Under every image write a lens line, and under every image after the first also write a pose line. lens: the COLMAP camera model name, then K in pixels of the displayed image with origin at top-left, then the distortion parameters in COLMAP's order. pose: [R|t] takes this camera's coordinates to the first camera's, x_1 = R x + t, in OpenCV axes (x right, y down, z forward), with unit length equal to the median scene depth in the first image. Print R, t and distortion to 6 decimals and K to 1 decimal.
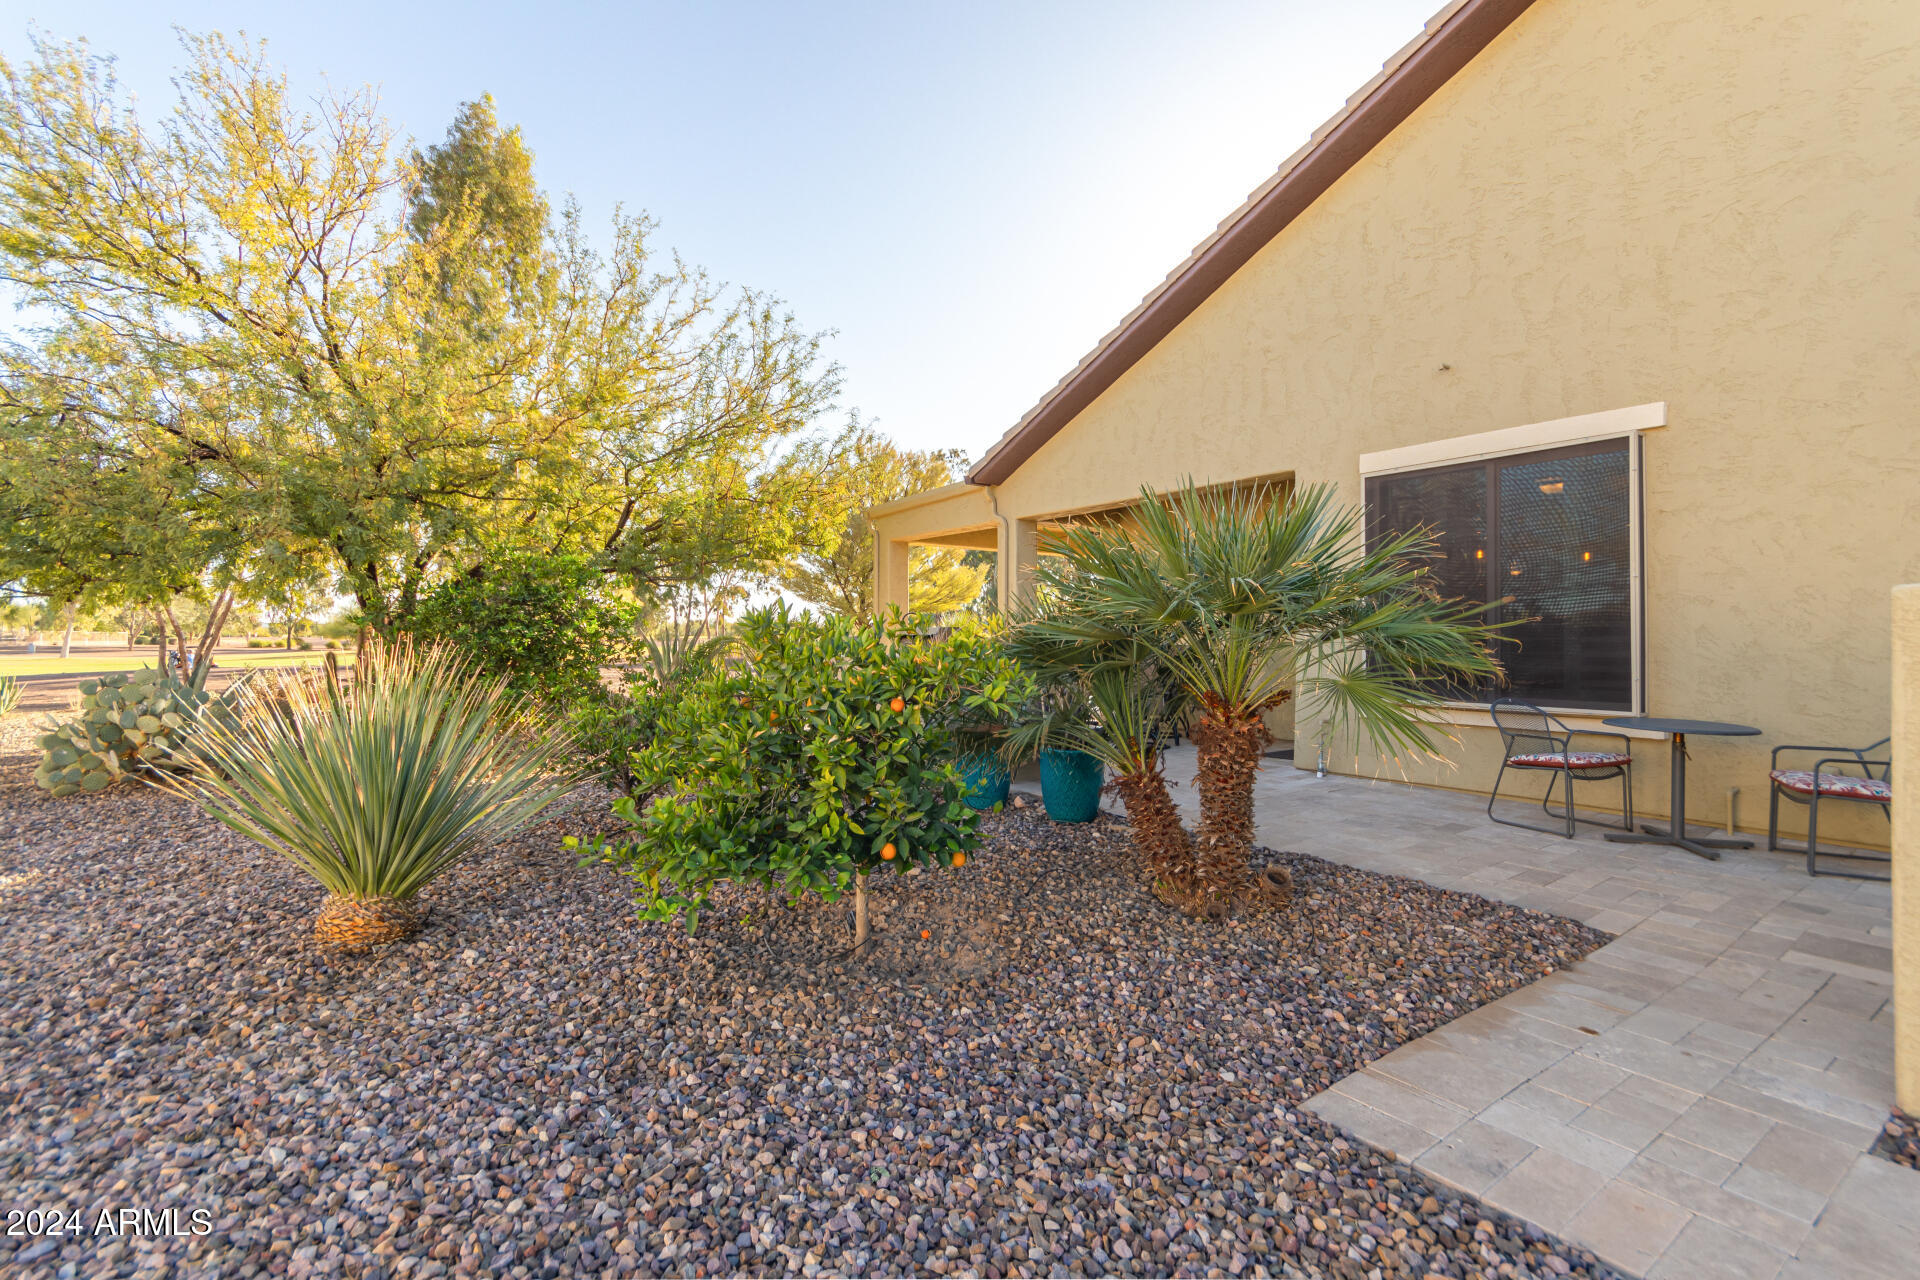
lens RADIAL K [[896.5, 0, 963.3], [0, 896.5, 641.6], [0, 0, 1]] dist [0.010724, -0.000420]
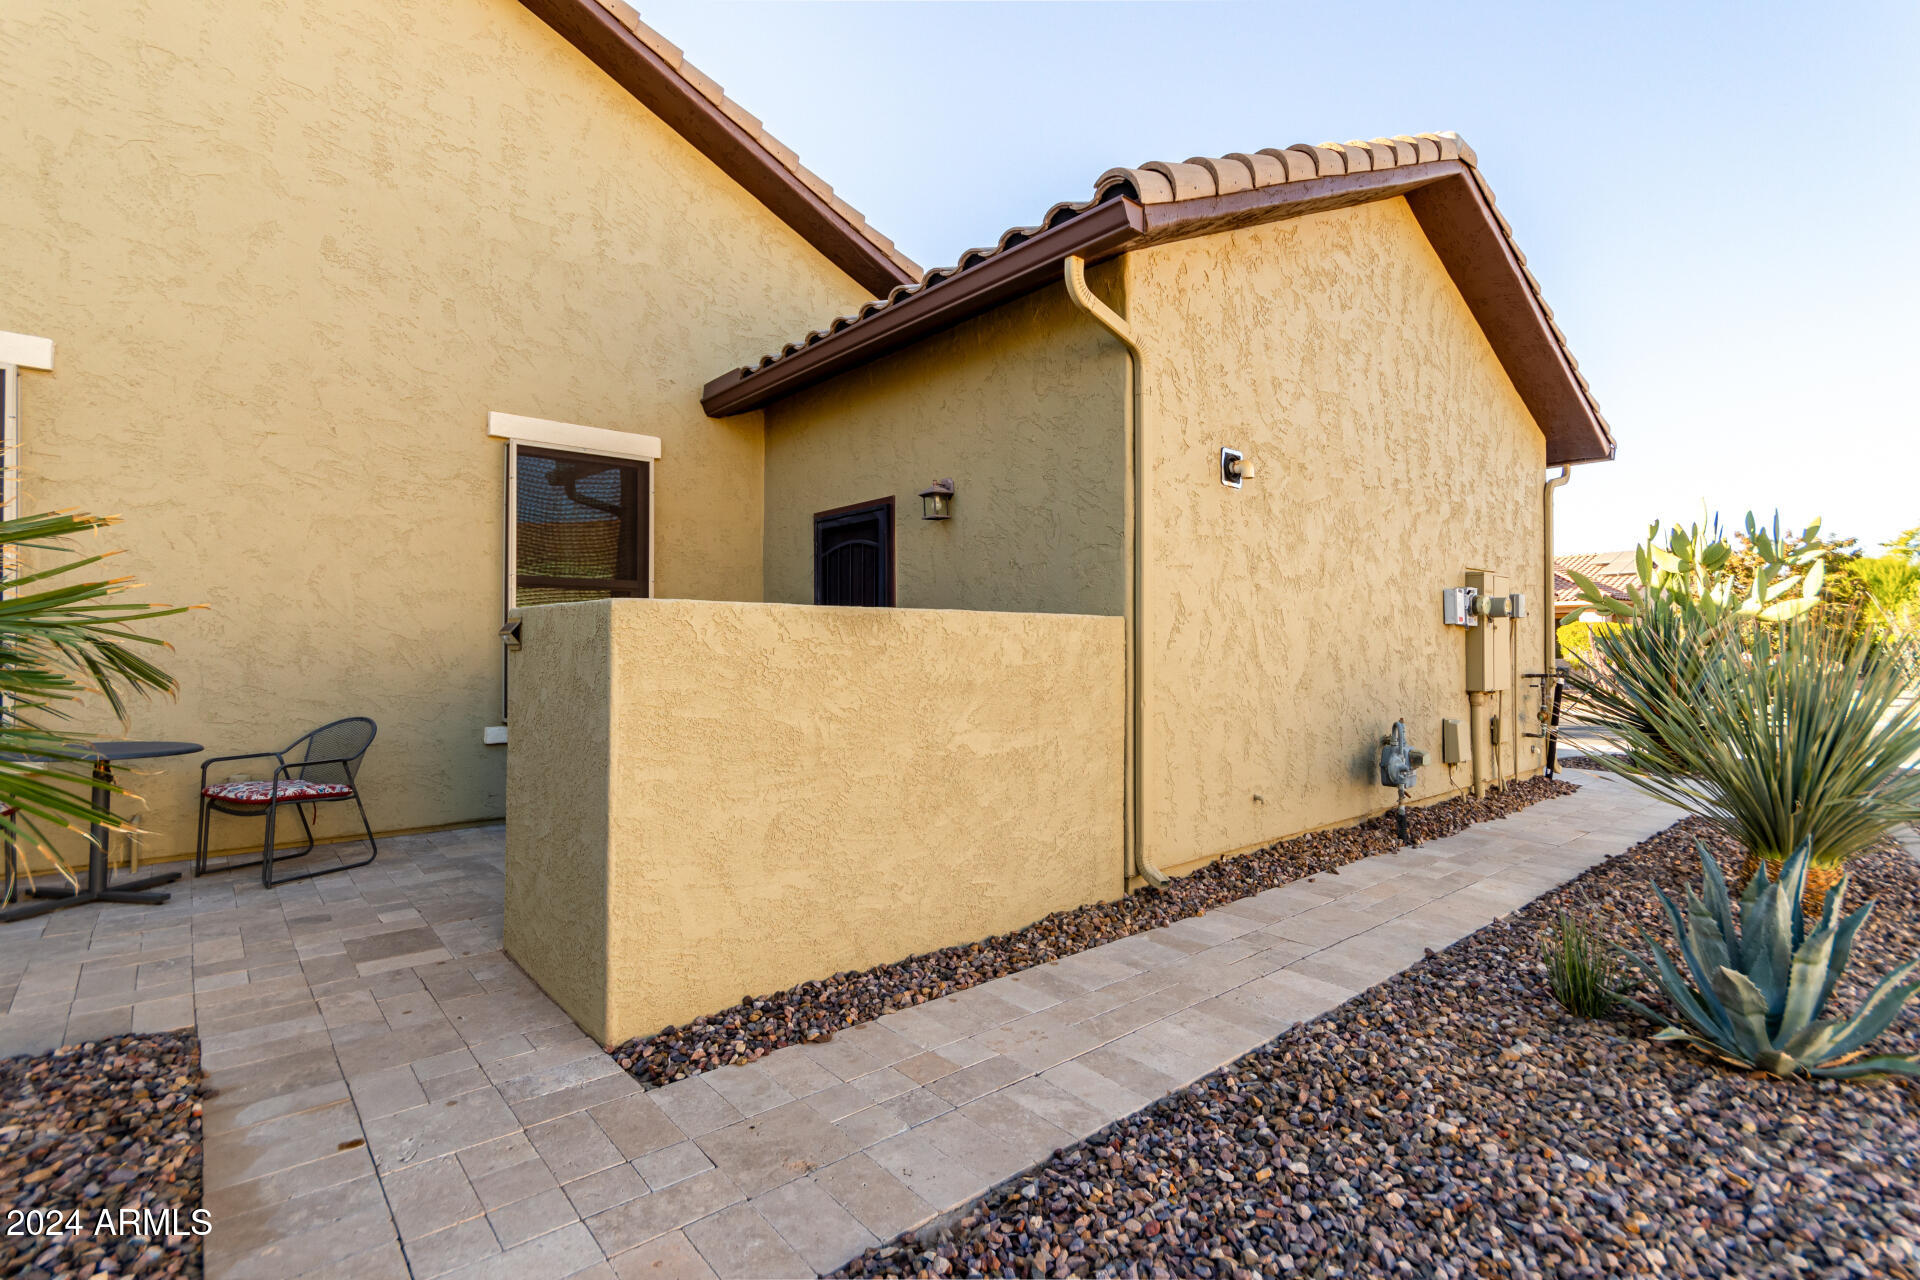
lens RADIAL K [[896.5, 0, 965.6], [0, 896.5, 633.8], [0, 0, 1]] dist [0.010724, -0.000420]
pose [[-0.087238, 0.010324, 0.996134, -0.084238], [0.000821, 0.999947, -0.010292, -0.002509], [-0.996187, -0.000080, -0.087242, 0.316701]]
